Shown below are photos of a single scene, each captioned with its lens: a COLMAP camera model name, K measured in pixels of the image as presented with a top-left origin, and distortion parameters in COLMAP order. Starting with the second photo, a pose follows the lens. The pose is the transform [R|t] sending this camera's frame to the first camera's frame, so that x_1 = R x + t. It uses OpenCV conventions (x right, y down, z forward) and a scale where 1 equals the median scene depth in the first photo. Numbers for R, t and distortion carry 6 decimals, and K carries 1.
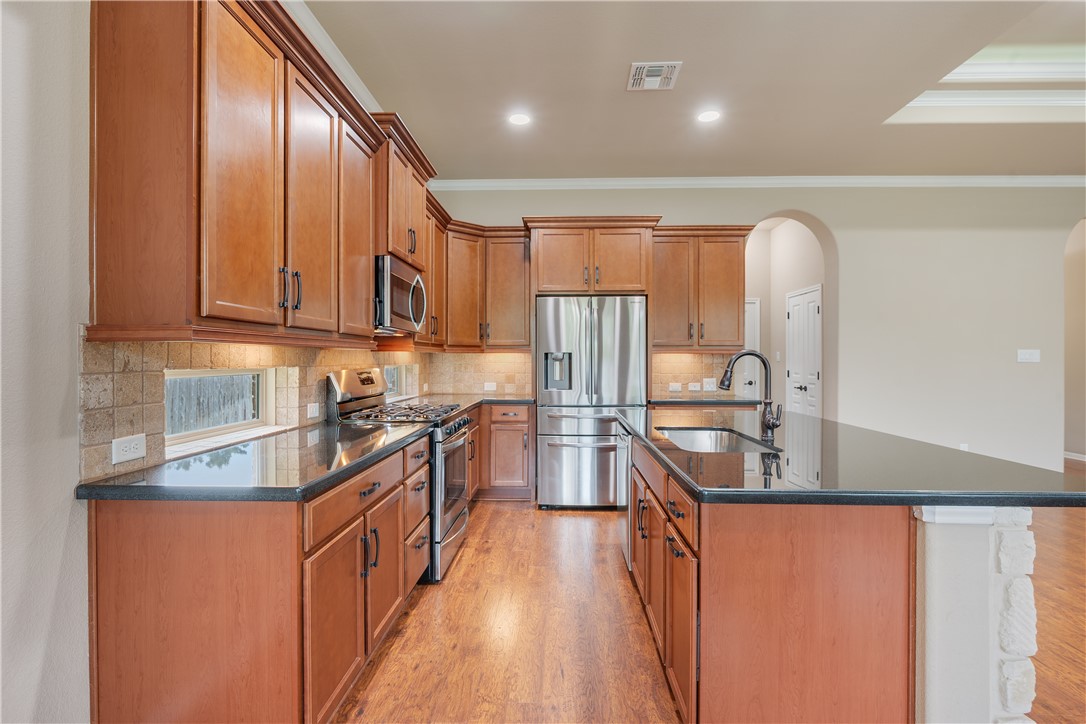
lens RADIAL K [[506.4, 0, 544.8], [0, 506.4, 359.3], [0, 0, 1]] dist [-0.001842, -0.000148]
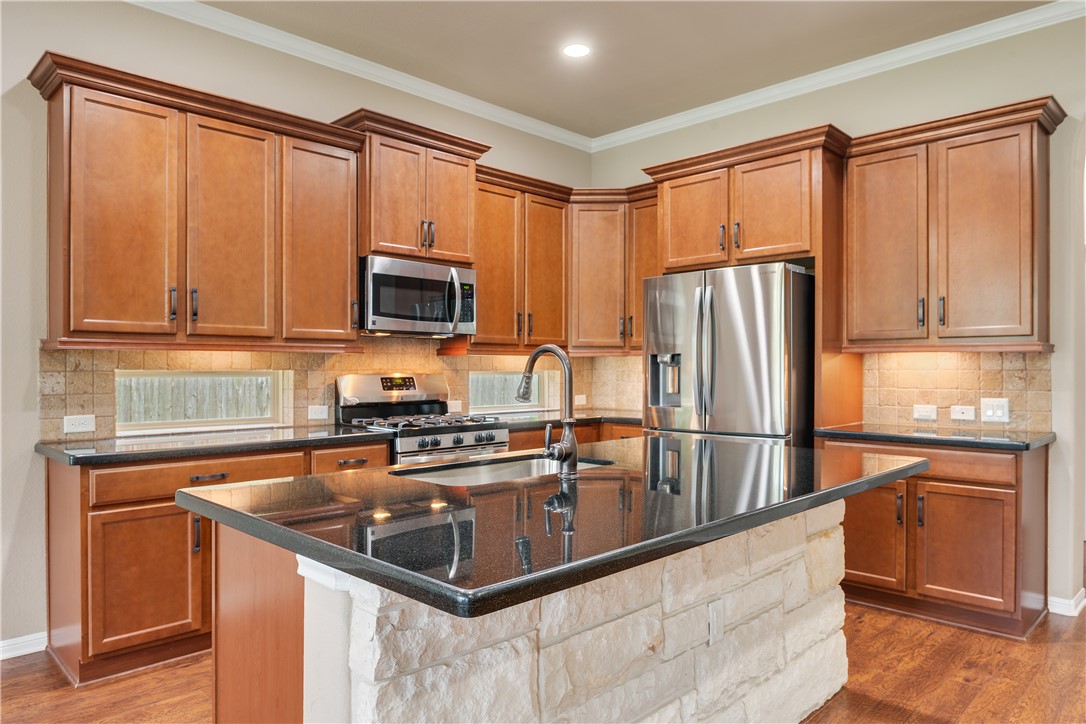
lens RADIAL K [[712.8, 0, 548.4], [0, 712.8, 367.3], [0, 0, 1]] dist [-0.003316, -0.002902]
pose [[0.733335, -0.003184, -0.679860, 0.683607], [0.001177, 0.999993, -0.003414, 0.010250], [0.679867, 0.001703, 0.733334, 0.186343]]
